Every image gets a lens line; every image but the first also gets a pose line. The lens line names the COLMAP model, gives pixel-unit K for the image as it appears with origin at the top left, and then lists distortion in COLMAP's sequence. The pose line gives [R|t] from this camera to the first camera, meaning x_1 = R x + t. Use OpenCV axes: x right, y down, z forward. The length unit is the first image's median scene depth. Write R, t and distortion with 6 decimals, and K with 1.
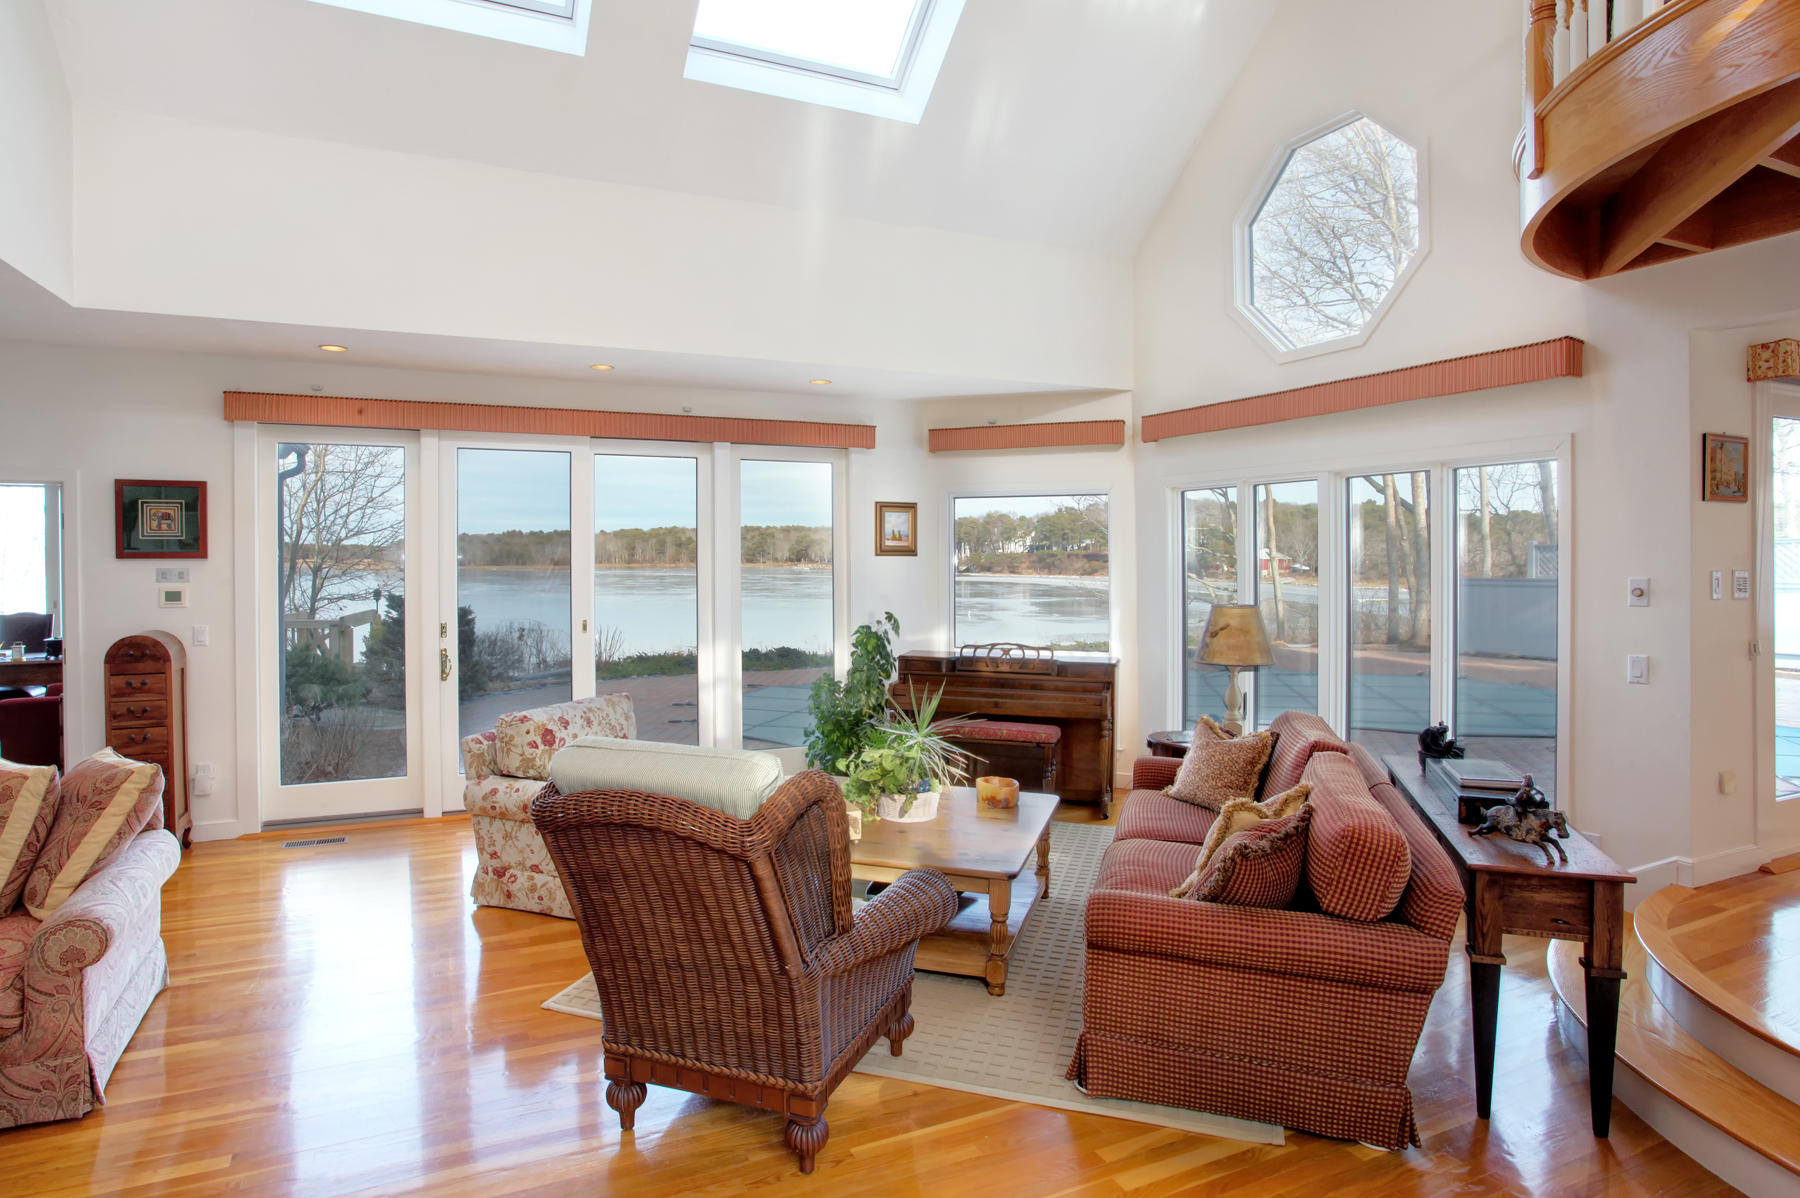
lens RADIAL K [[964.6, 0, 834.2], [0, 964.6, 570.7], [0, 0, 1]] dist [-0.073400, 0.000072]
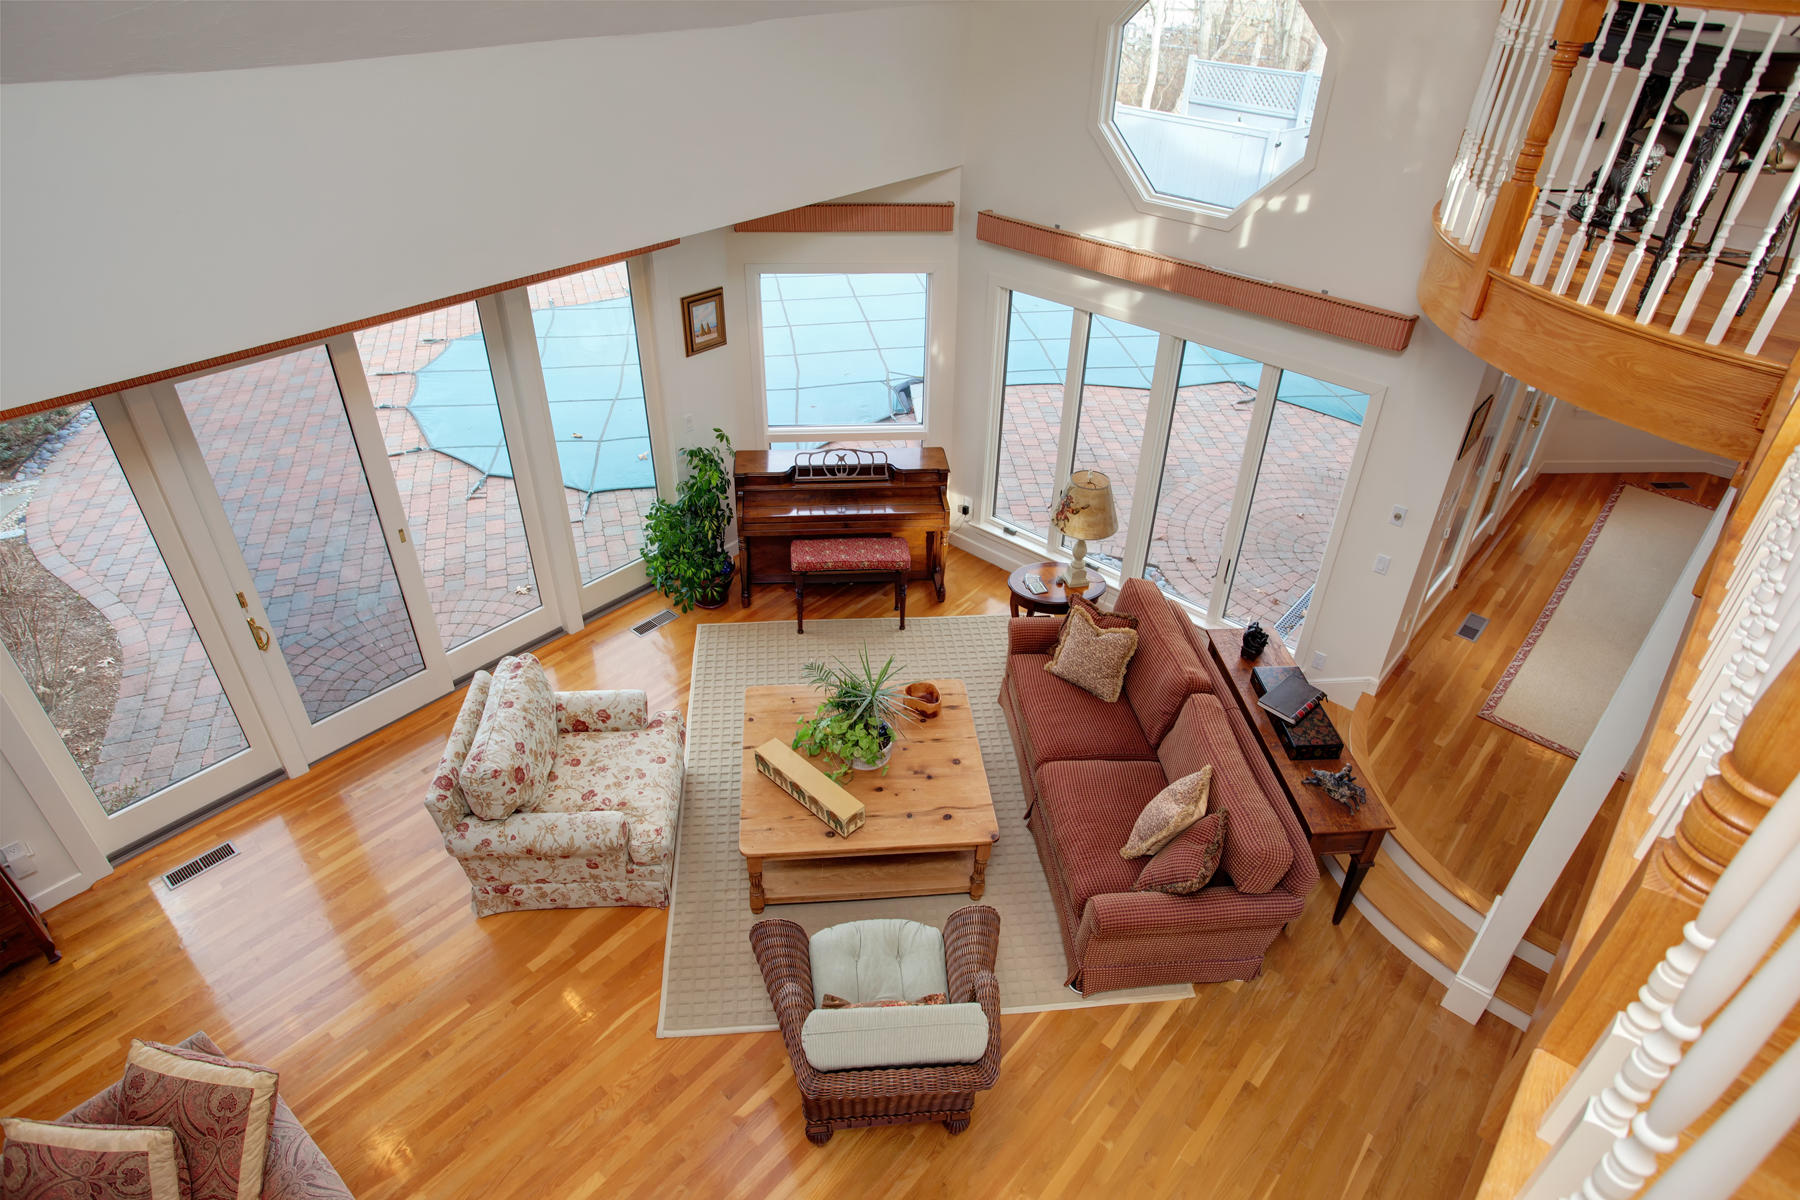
lens RADIAL K [[1035.5, 0, 900.0], [0, 1035.5, 600.0], [0, 0, 1]] dist [-0.063269, 0.001096]
pose [[0.895567, -0.235684, 0.377376, -0.217294], [-0.021001, 0.824838, 0.564978, -0.418938], [-0.444431, -0.513901, 0.733749, 0.098357]]
